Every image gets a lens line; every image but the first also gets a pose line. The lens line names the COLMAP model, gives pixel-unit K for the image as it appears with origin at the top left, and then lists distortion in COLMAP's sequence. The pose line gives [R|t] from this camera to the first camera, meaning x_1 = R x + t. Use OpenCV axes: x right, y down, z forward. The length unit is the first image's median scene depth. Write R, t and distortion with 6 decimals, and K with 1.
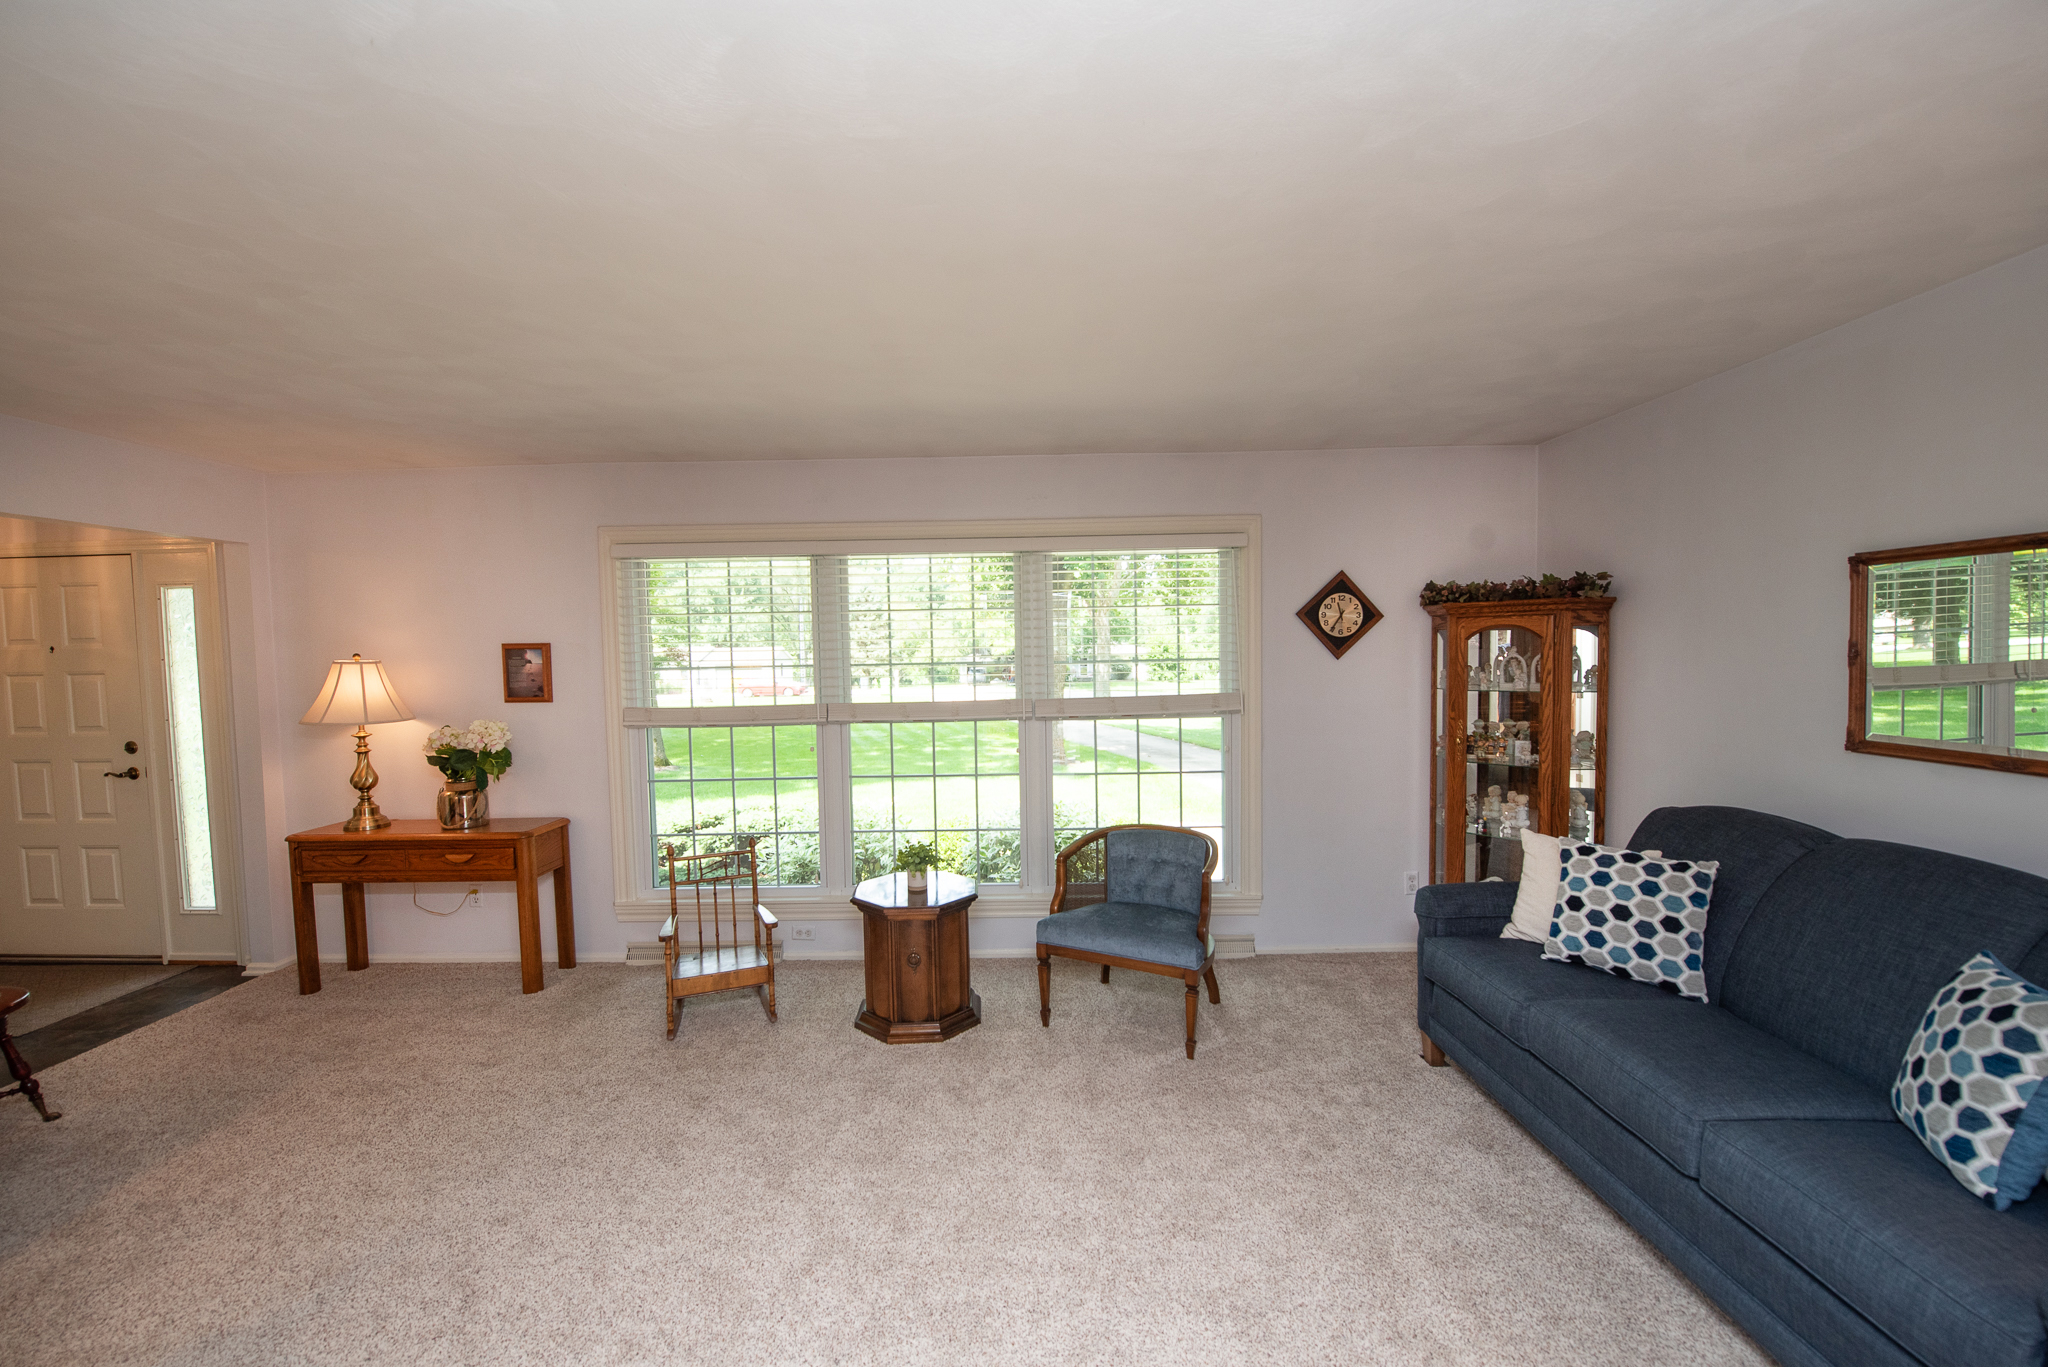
lens RADIAL K [[815.2, 0, 1018.2], [0, 815.2, 686.7], [0, 0, 1]] dist [-0.016895, -0.001736]
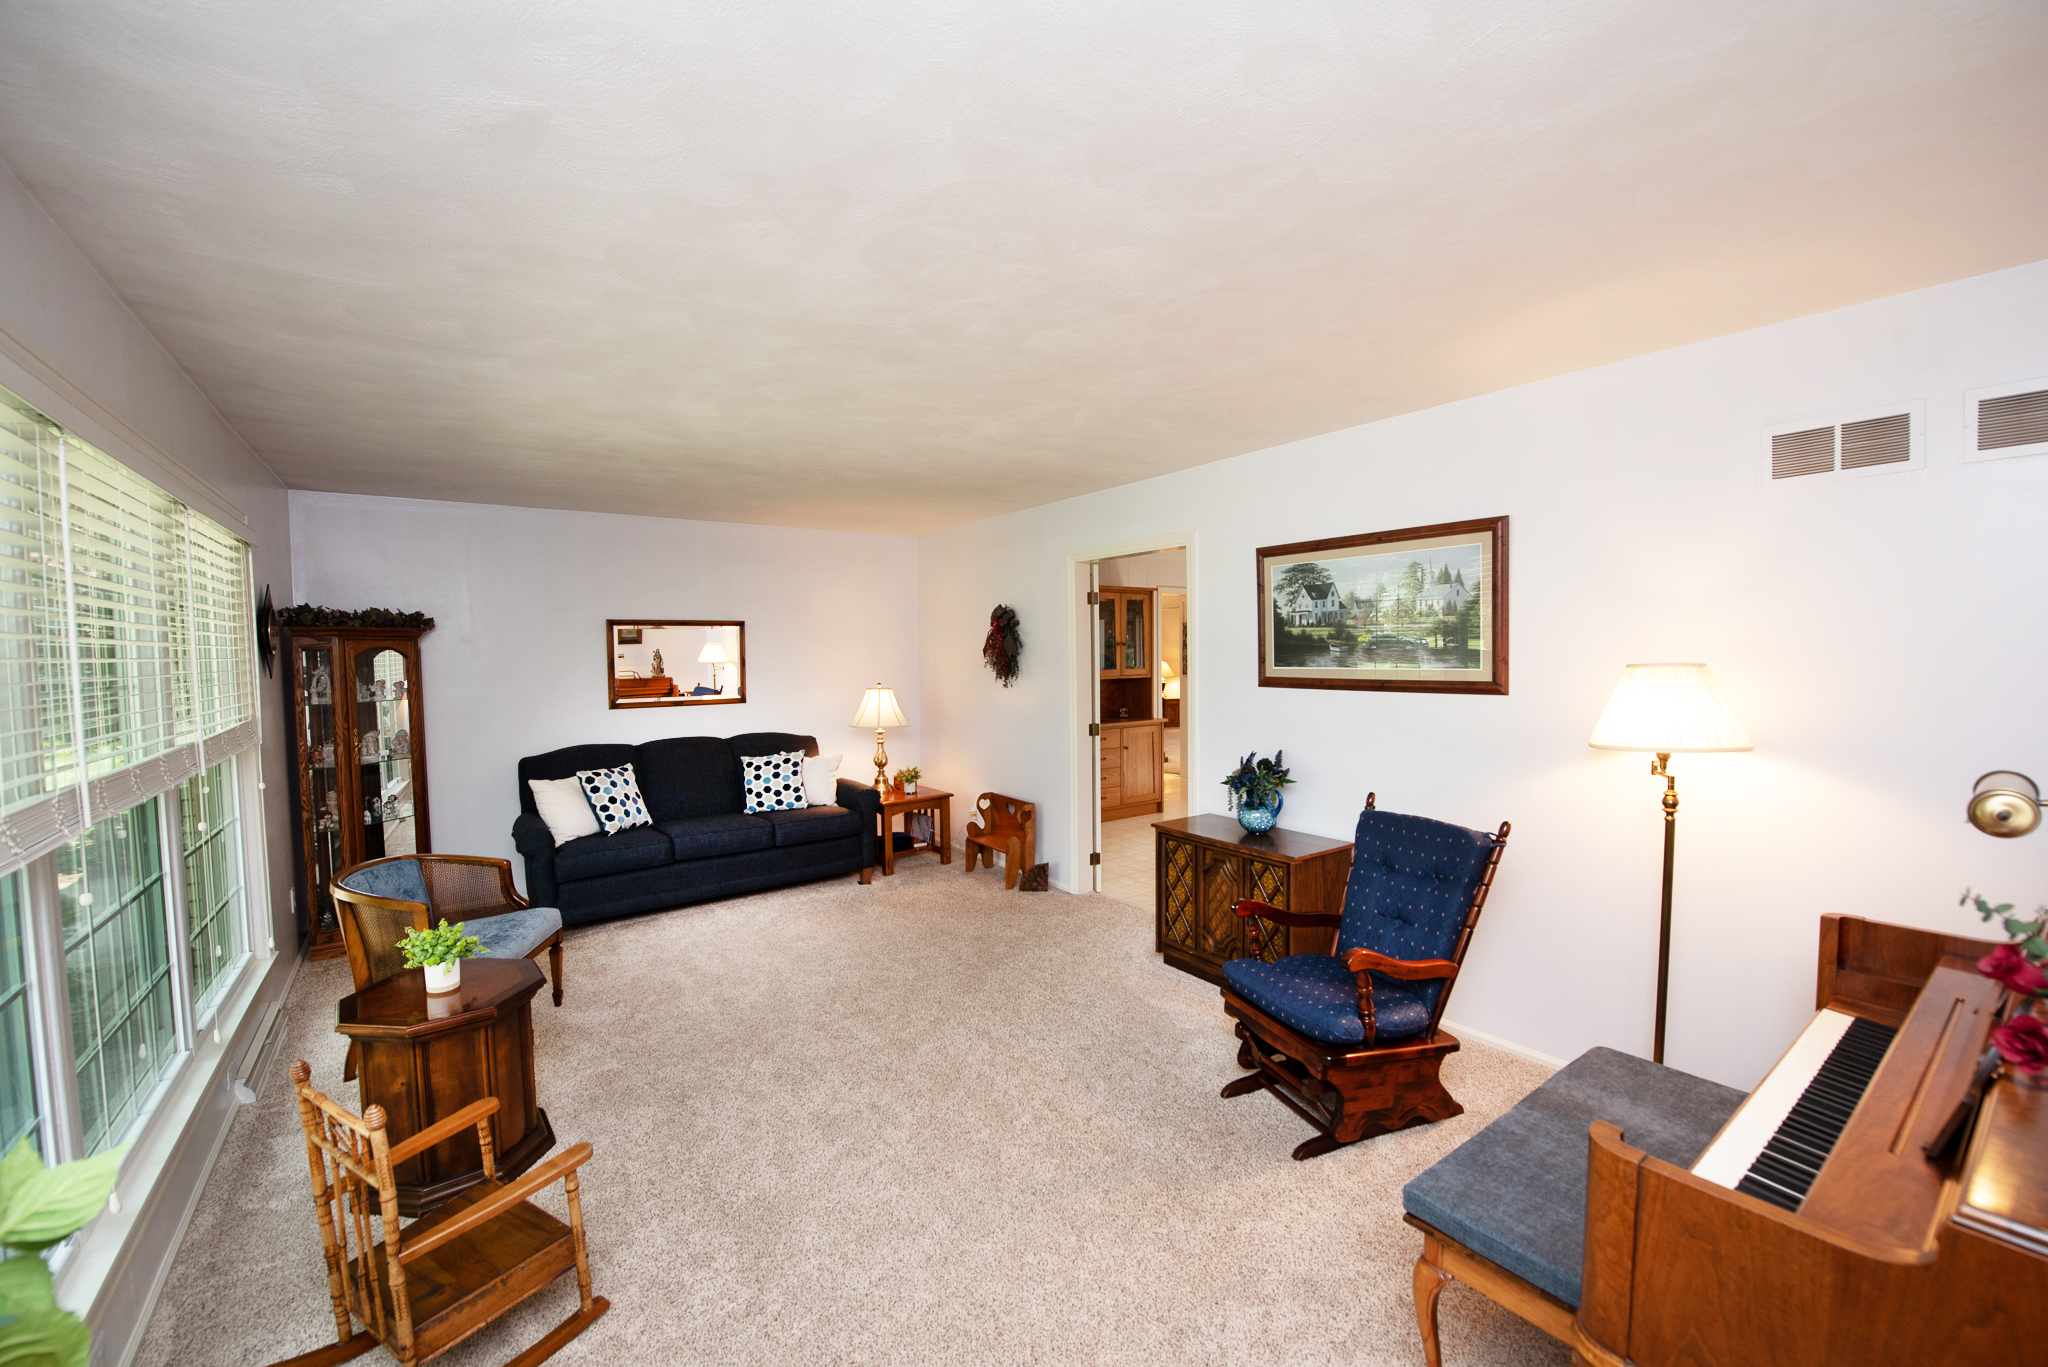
lens RADIAL K [[815.2, 0, 1031.9], [0, 815.2, 689.8], [0, 0, 1]] dist [-0.016895, -0.001736]
pose [[-0.599079, -0.016851, 0.800513, -0.883730], [0.060130, 0.996008, 0.065966, -0.030192], [-0.798429, 0.087654, -0.595674, 0.858031]]
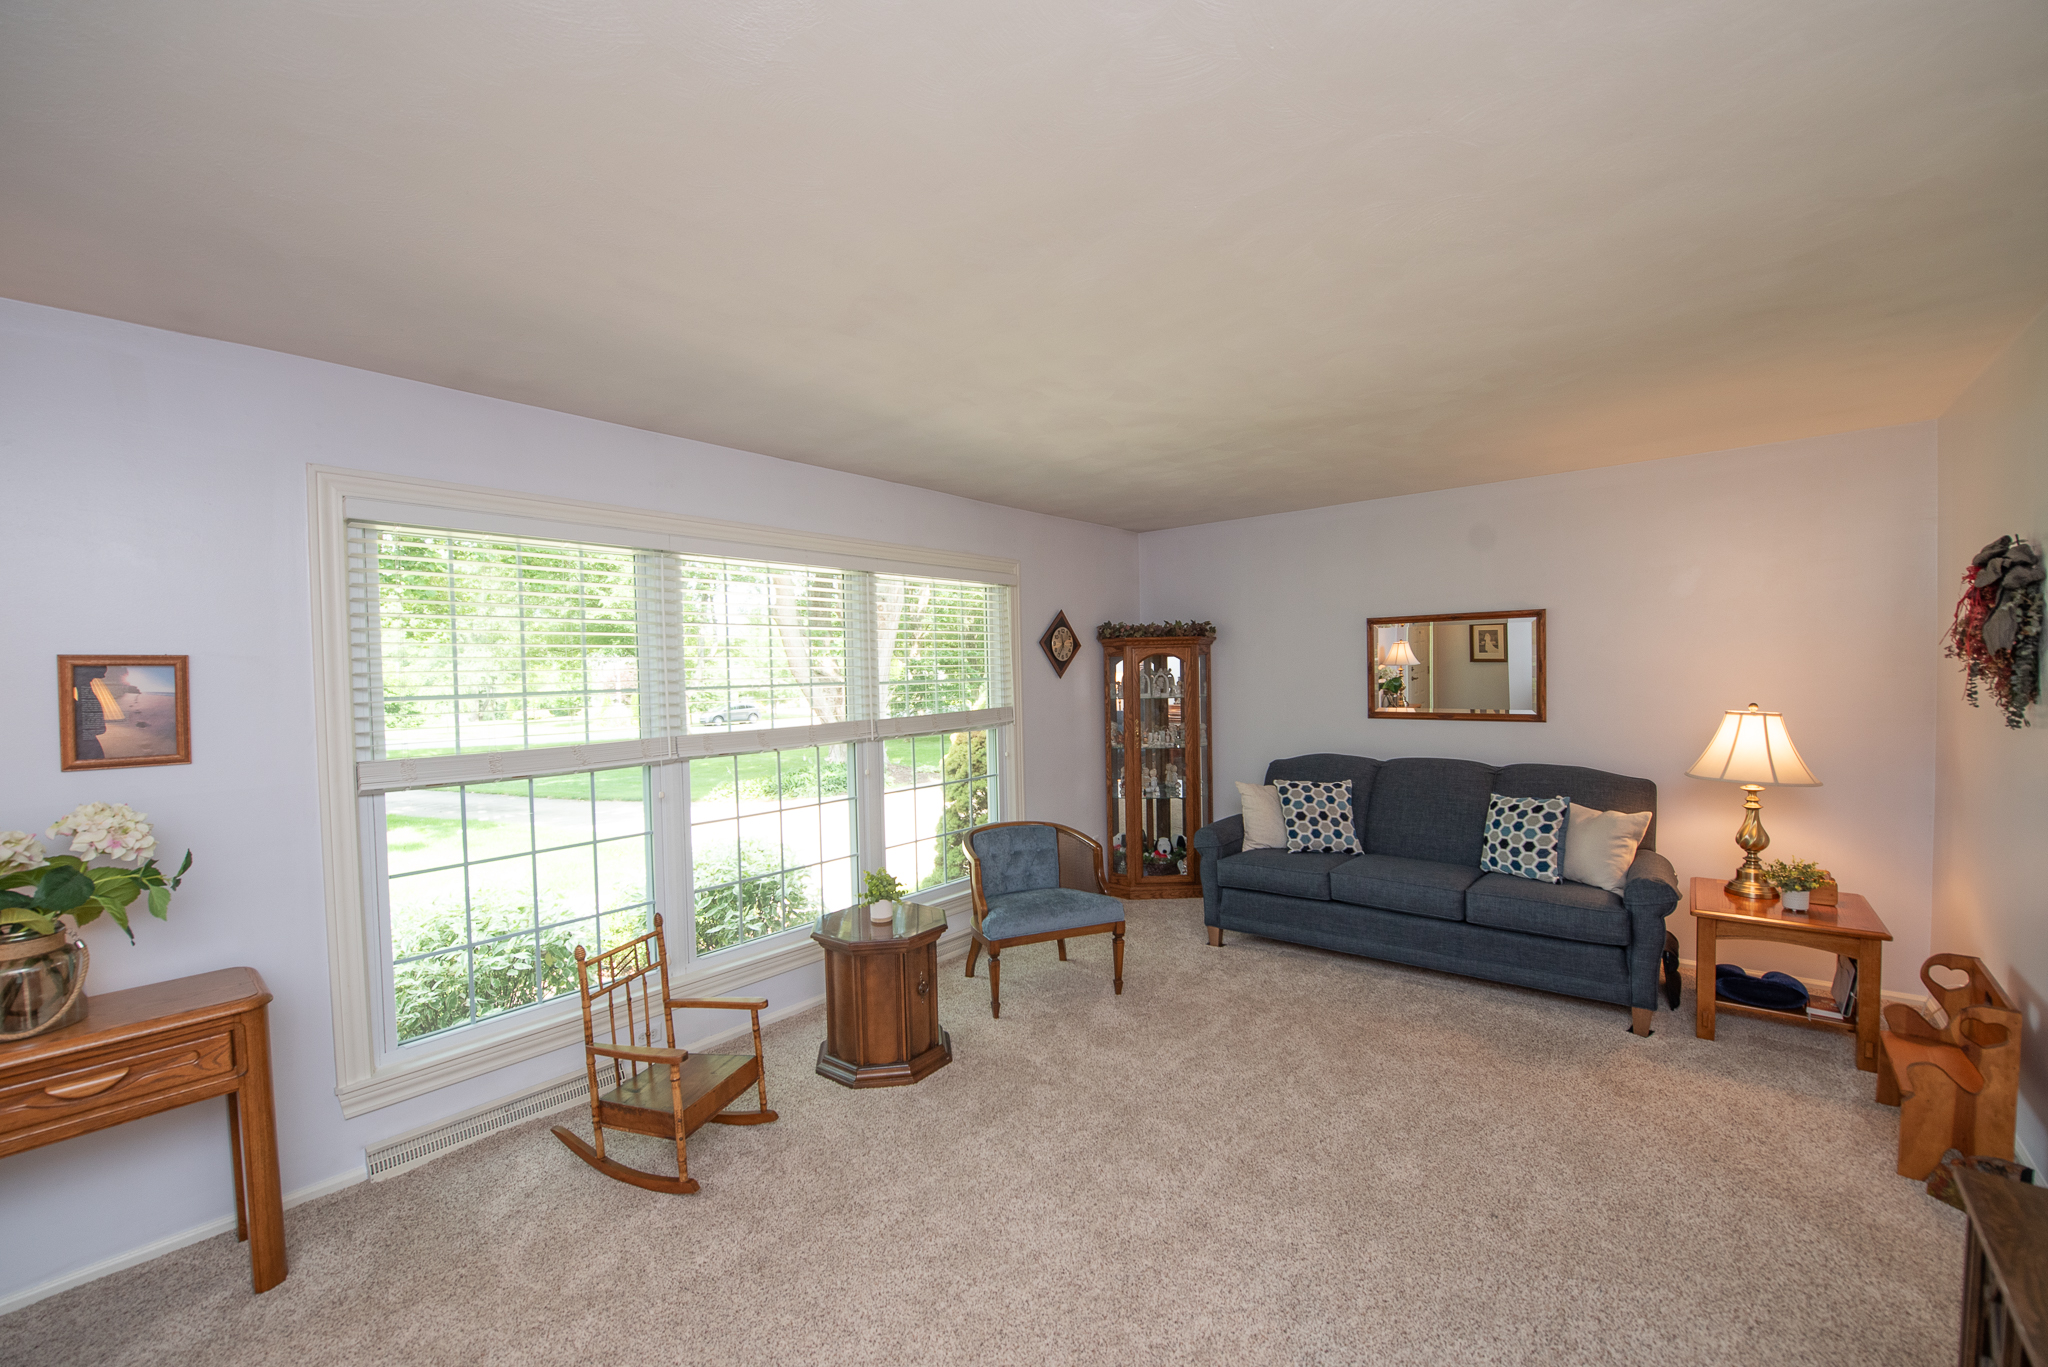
lens RADIAL K [[815.2, 0, 1011.1], [0, 815.2, 684.9], [0, 0, 1]] dist [-0.016895, -0.001736]
pose [[0.640728, -0.010051, 0.767702, -0.656381], [0.045821, 0.998633, -0.025168, 0.005695], [-0.766399, 0.051302, 0.640313, 0.234426]]
